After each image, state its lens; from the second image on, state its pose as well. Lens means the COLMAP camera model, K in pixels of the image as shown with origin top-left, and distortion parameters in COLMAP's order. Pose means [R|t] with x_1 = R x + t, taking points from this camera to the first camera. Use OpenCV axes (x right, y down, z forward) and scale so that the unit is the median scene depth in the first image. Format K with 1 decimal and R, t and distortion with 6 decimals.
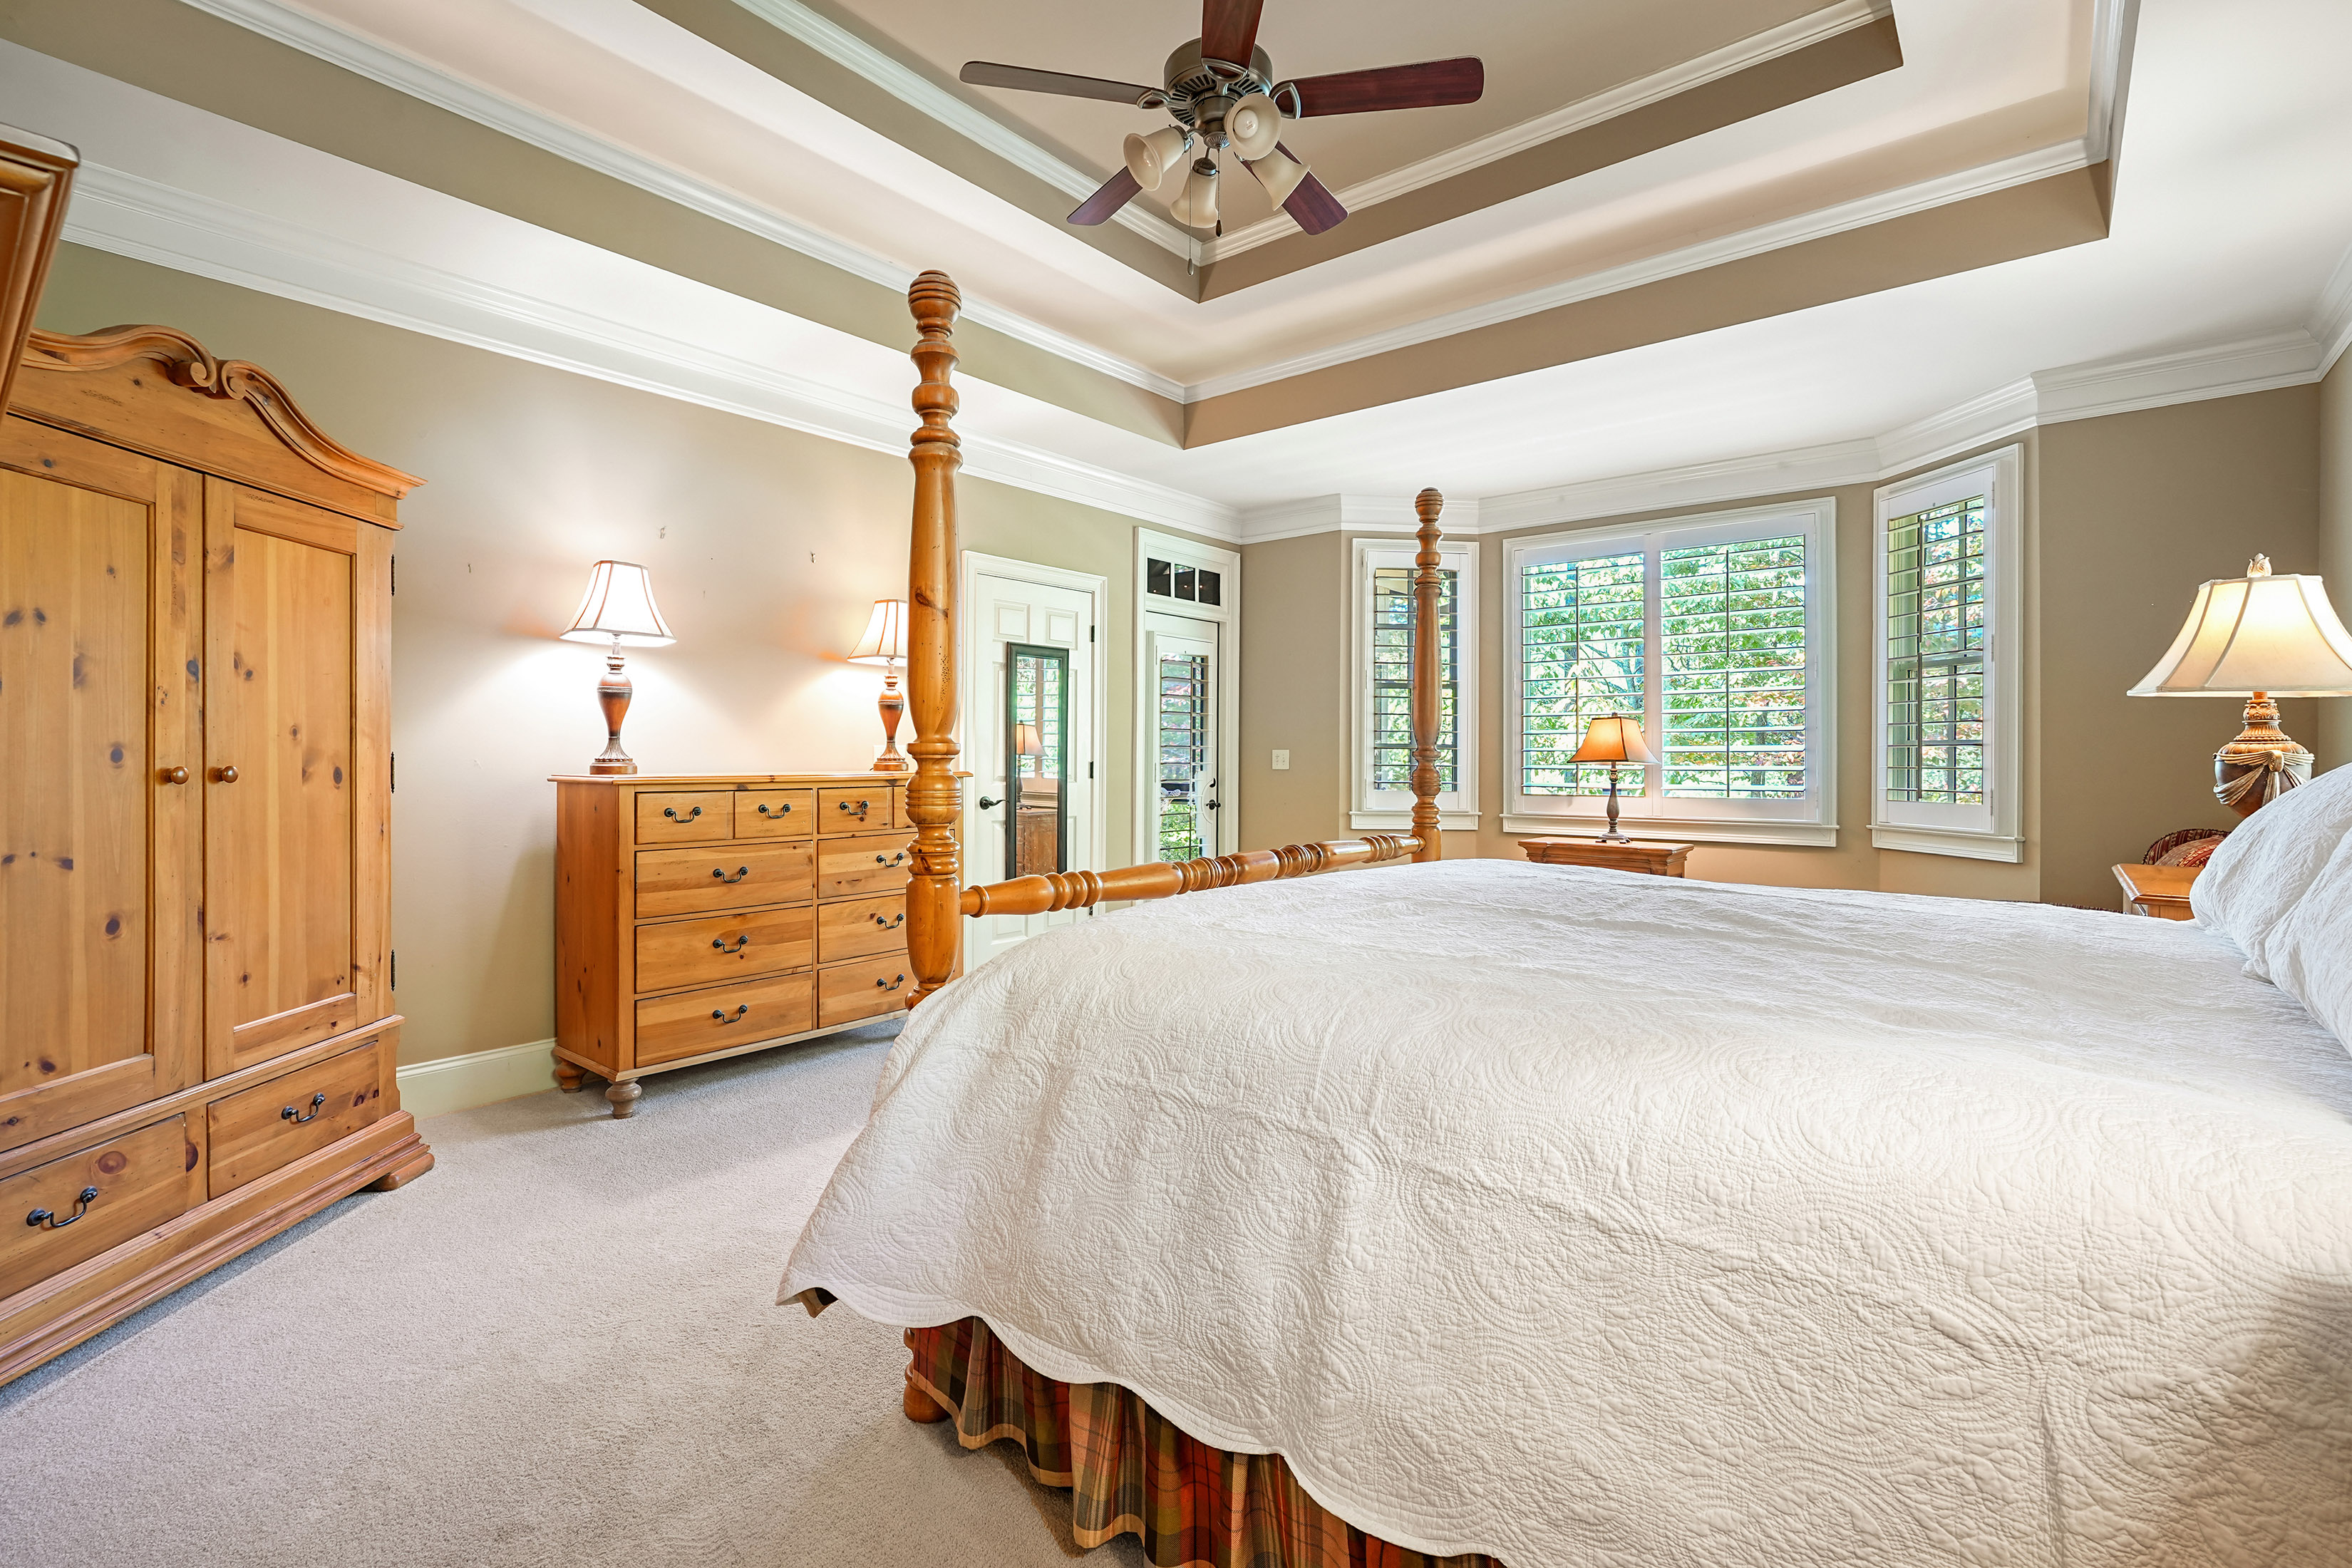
lens RADIAL K [[1040.7, 0, 1178.1], [0, 1040.7, 774.3], [0, 0, 1]] dist [-0.000292, 0.000673]
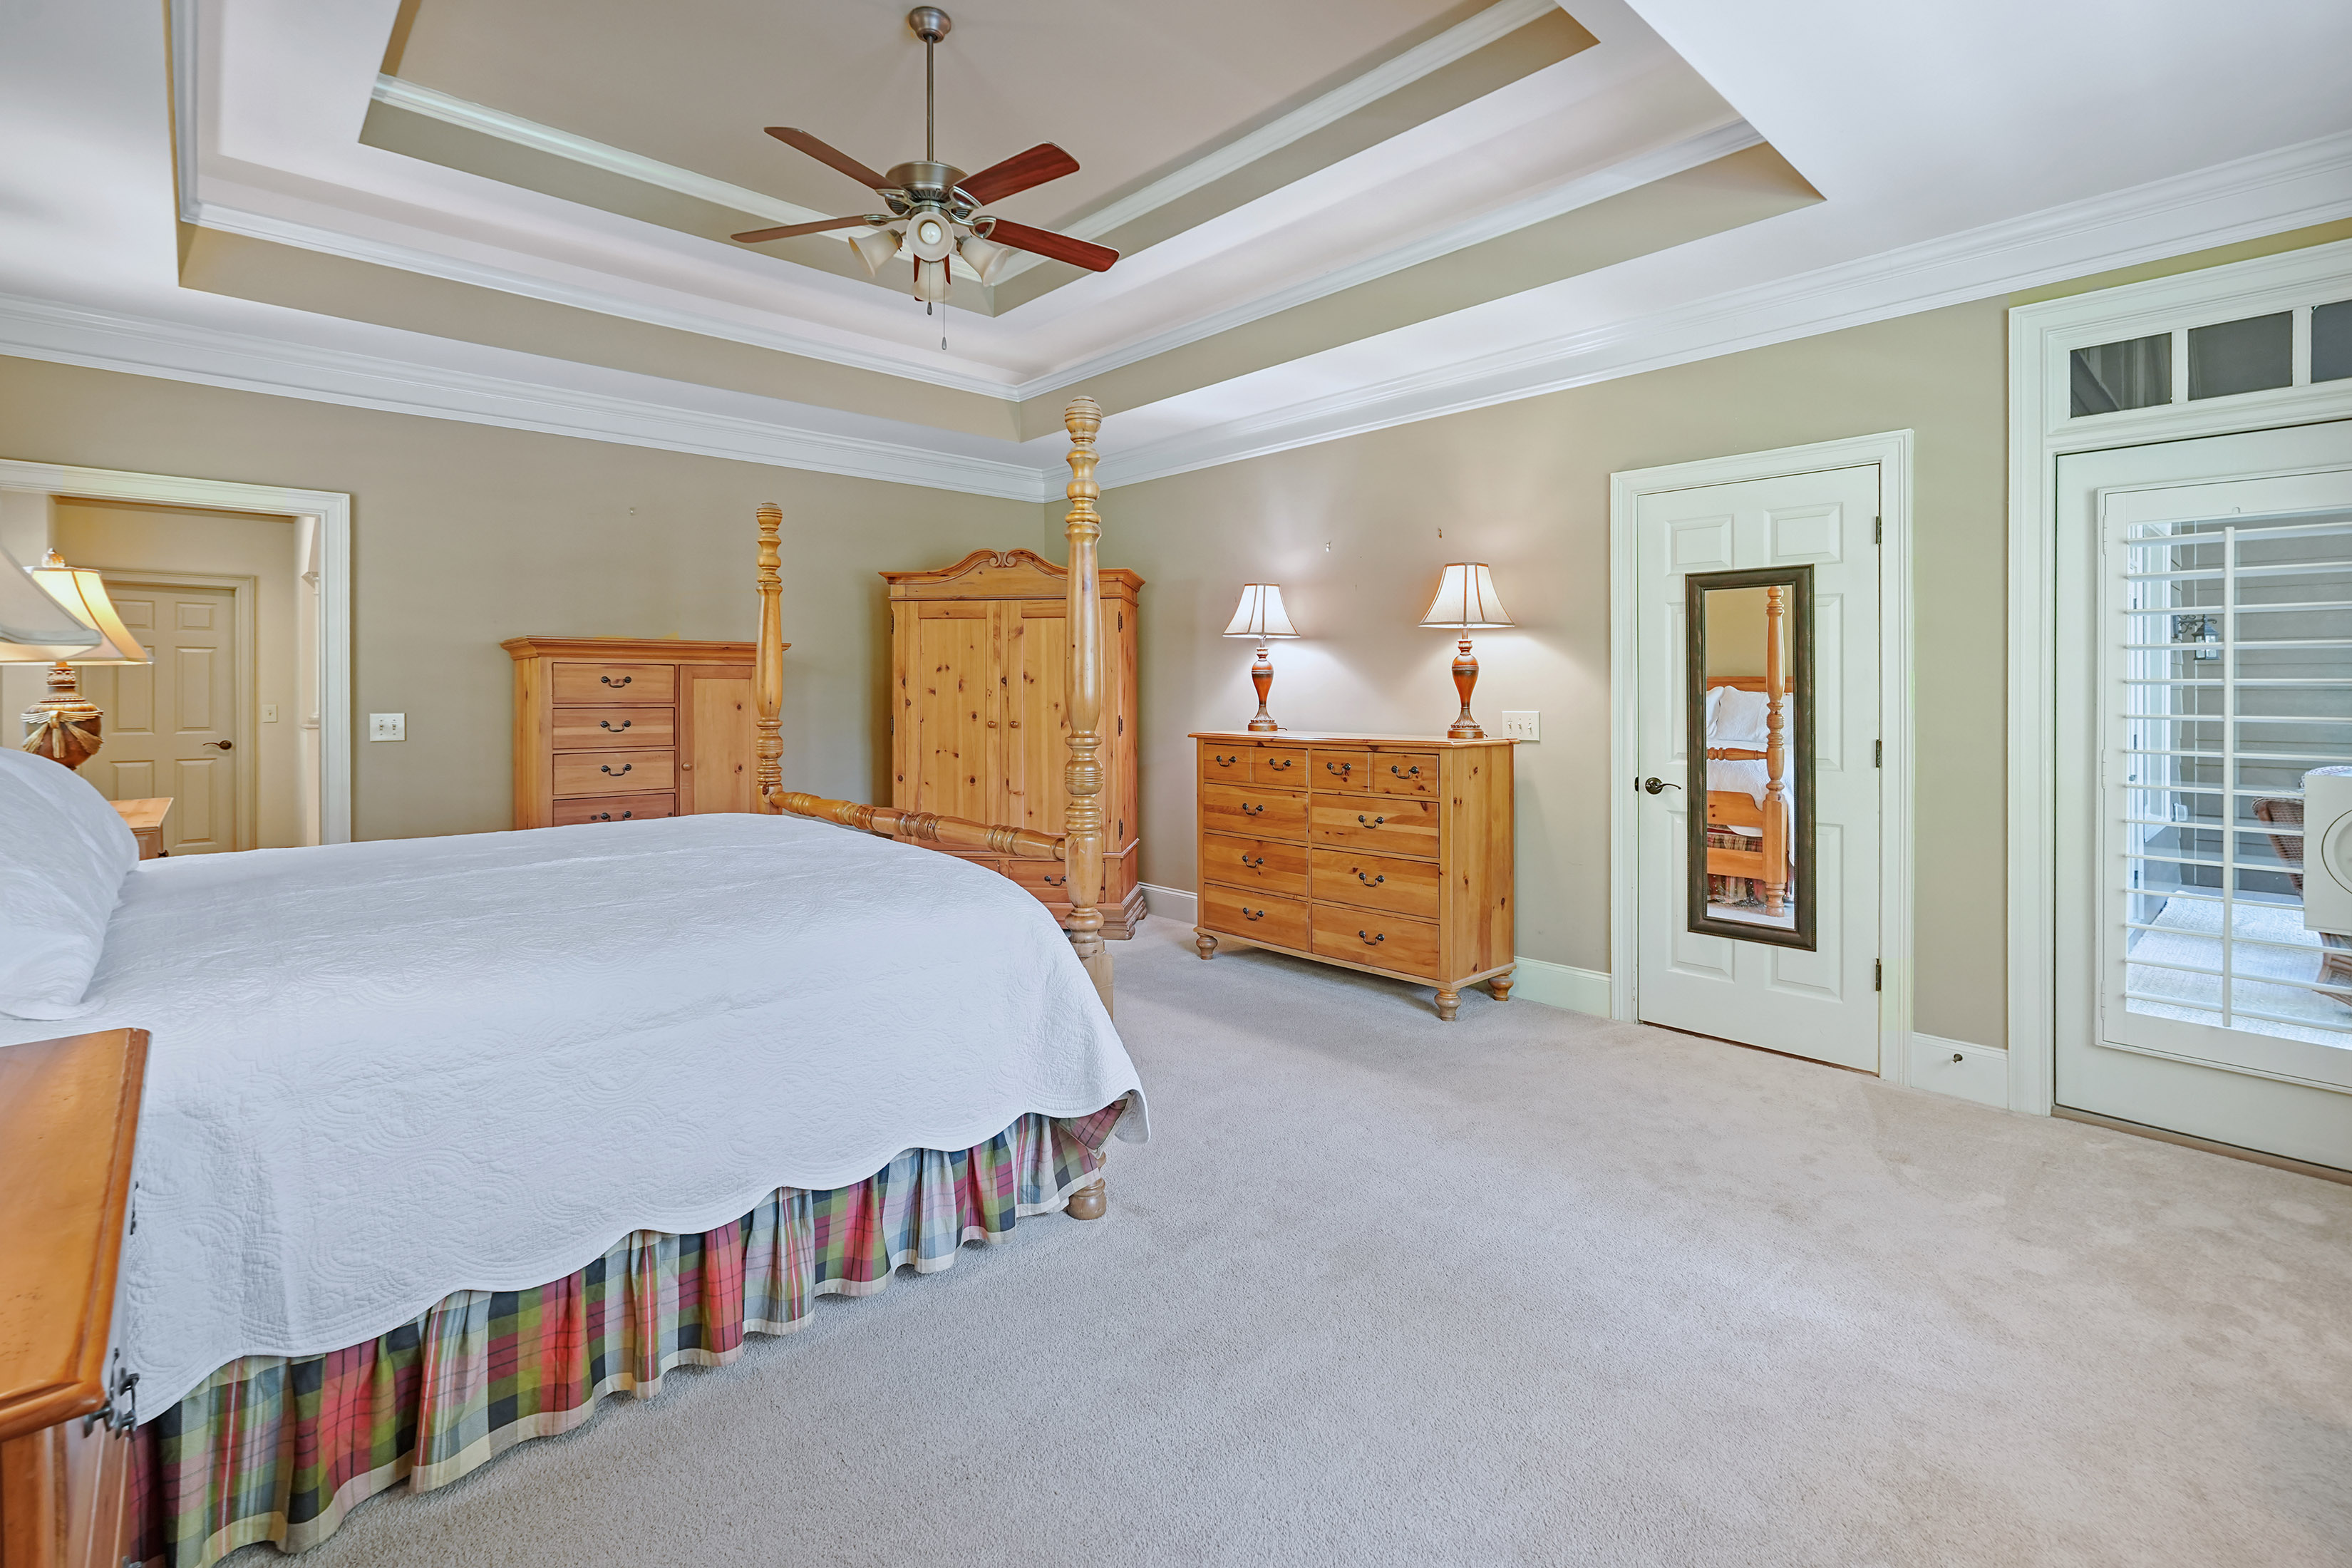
lens RADIAL K [[1086.2, 0, 1172.0], [0, 1086.2, 693.5], [0, 0, 1]] dist [-0.001482, 0.000069]
pose [[-0.121144, 0.003051, -0.992630, 0.941930], [-0.016761, 0.999846, 0.005119, -0.056028], [0.992493, 0.017257, -0.121075, 1.040369]]
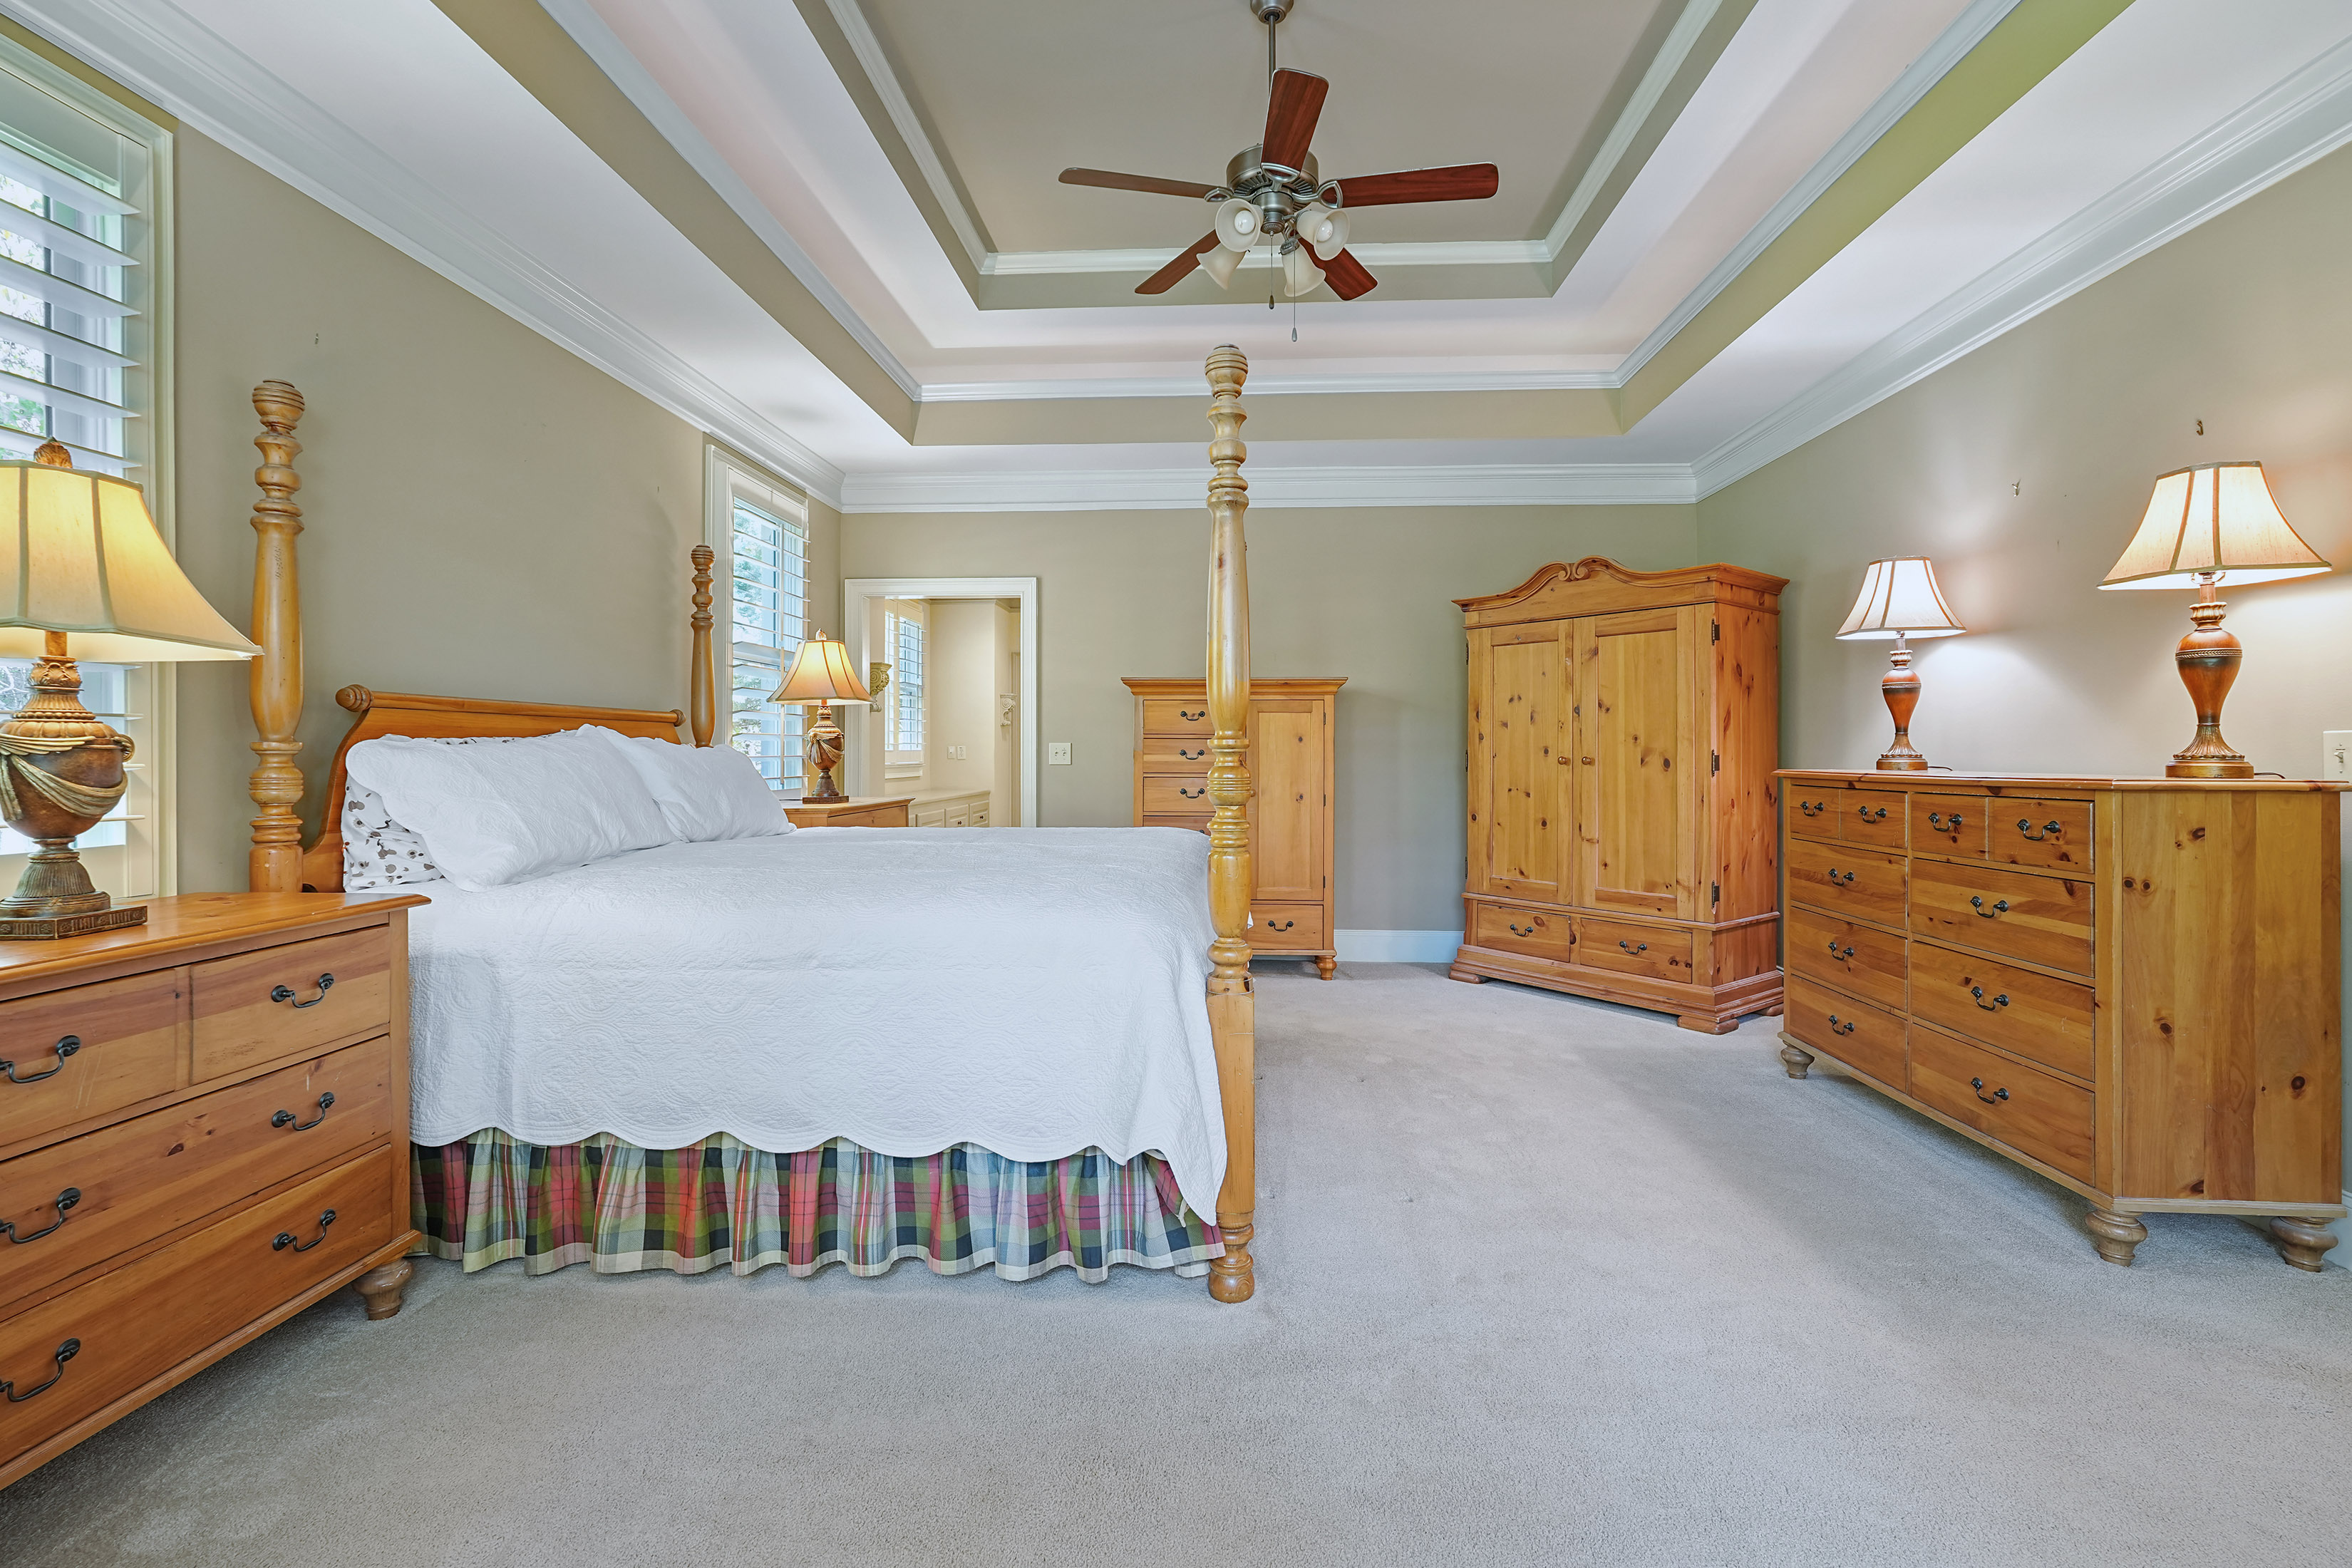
lens RADIAL K [[1050.4, 0, 1183.0], [0, 1050.4, 756.2], [0, 0, 1]] dist [-0.011890, 0.007269]
pose [[-0.801923, 0.000555, -0.597427, 0.600873], [-0.012518, 0.999764, 0.017731, -0.022170], [0.597296, 0.021698, -0.801727, 1.370773]]
